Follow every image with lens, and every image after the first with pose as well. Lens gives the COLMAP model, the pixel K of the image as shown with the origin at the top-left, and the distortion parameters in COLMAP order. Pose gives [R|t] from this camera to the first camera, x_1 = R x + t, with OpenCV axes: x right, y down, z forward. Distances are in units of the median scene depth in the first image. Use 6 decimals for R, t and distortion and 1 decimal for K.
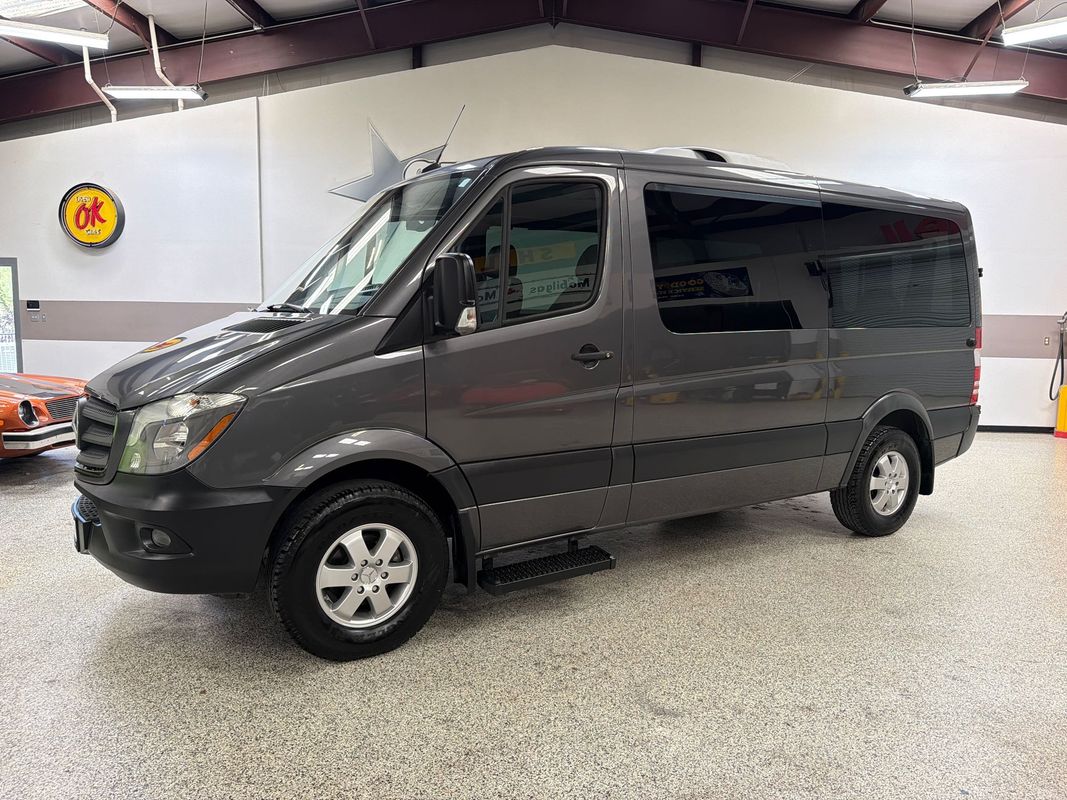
lens RADIAL K [[746.4, 0, 537.6], [0, 746.4, 397.0], [0, 0, 1]] dist [-0.009016, 0.004904]
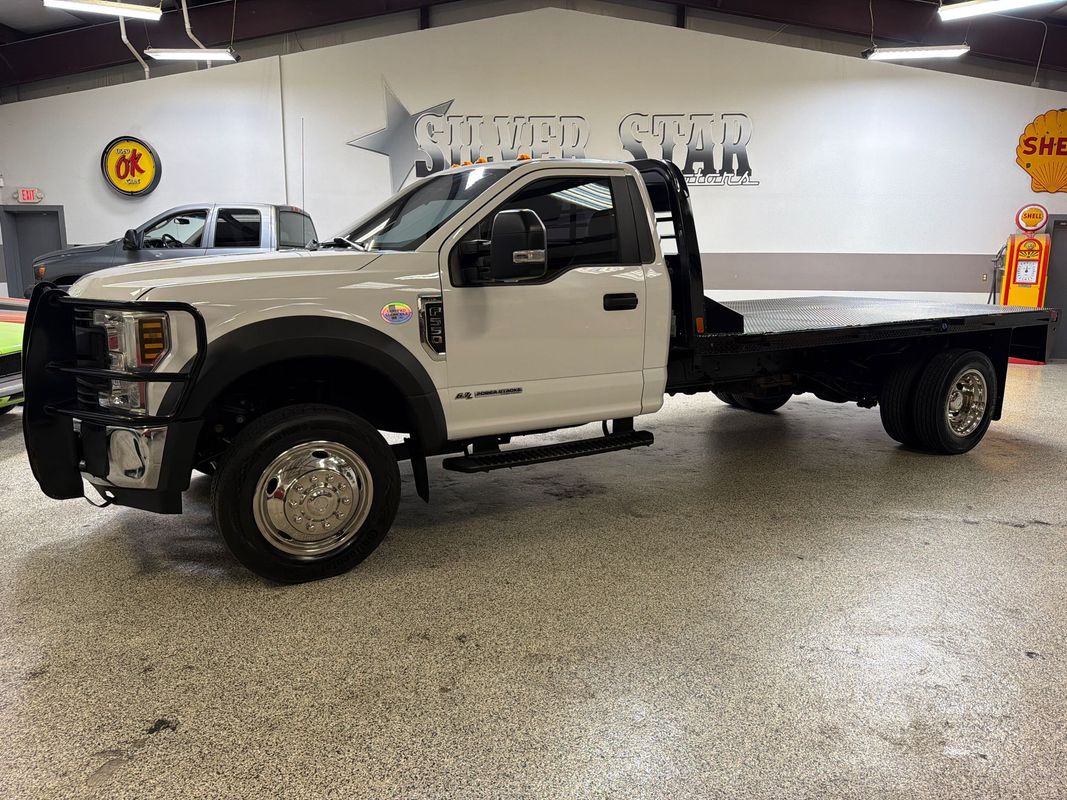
lens RADIAL K [[735.1, 0, 535.1], [0, 735.1, 396.6], [0, 0, 1]] dist [0.043988, -0.054492]
pose [[0.999909, -0.006791, 0.011638, -0.030172], [0.005854, 0.996877, 0.078747, 0.022389], [-0.012137, -0.078671, 0.996827, -0.225030]]
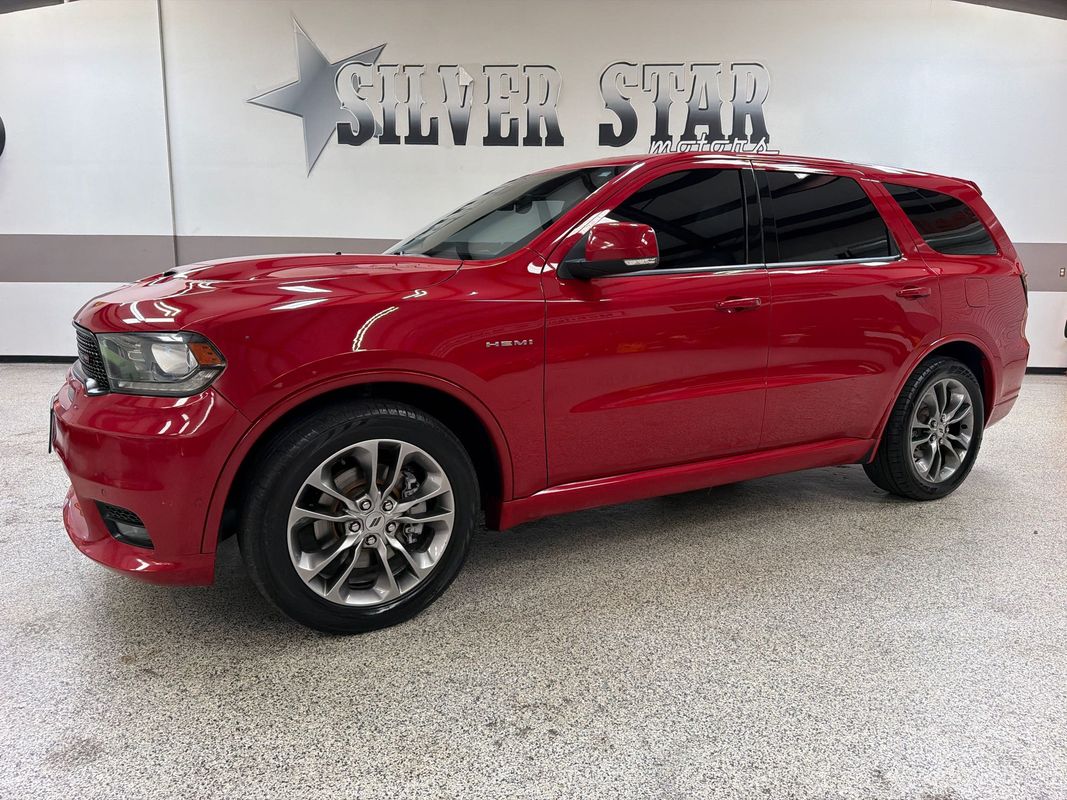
lens RADIAL K [[746.4, 0, 537.6], [0, 746.4, 397.0], [0, 0, 1]] dist [-0.009016, 0.004904]
pose [[0.998705, -0.014957, 0.048623, 0.005591], [0.012110, 0.998223, 0.058339, 0.025995], [-0.049409, -0.057674, 0.997112, 0.199282]]
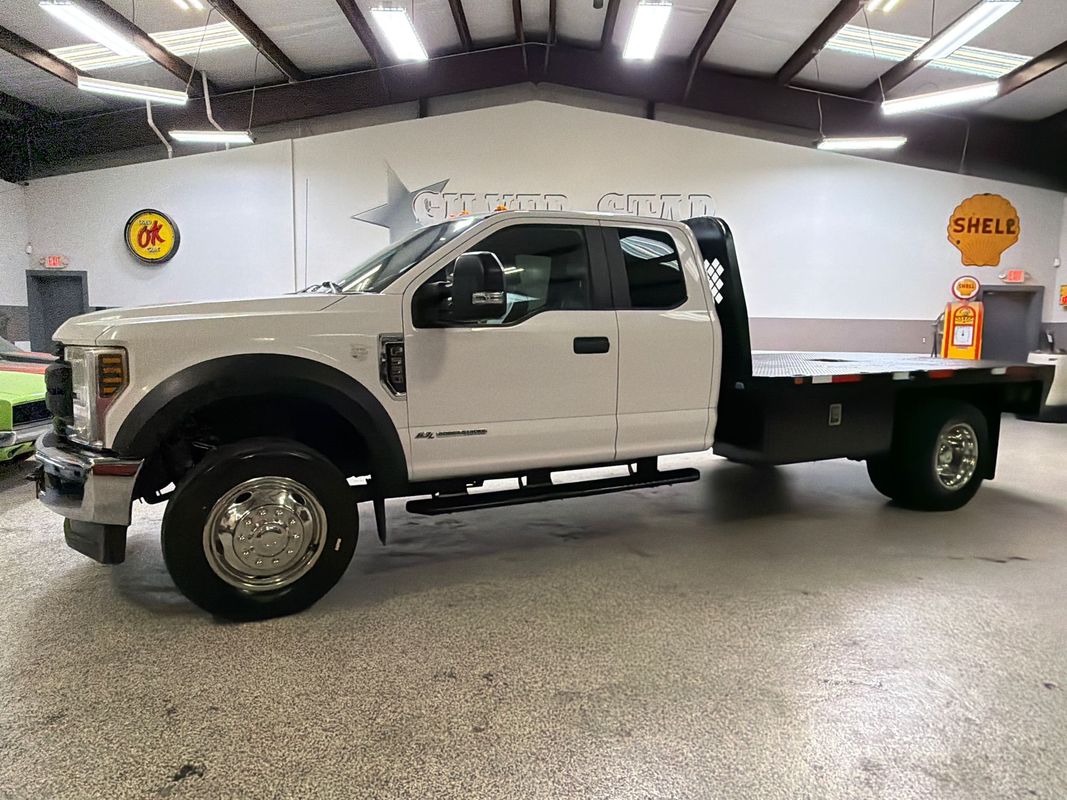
lens RADIAL K [[670.5, 0, 530.7], [0, 670.5, 401.2], [0, 0, 1]] dist [-0.002527, 0.002102]
pose [[0.999069, -0.003867, 0.042959, -0.062759], [0.003679, 0.999983, 0.004452, 0.036048], [-0.042975, -0.004290, 0.999067, -0.193447]]
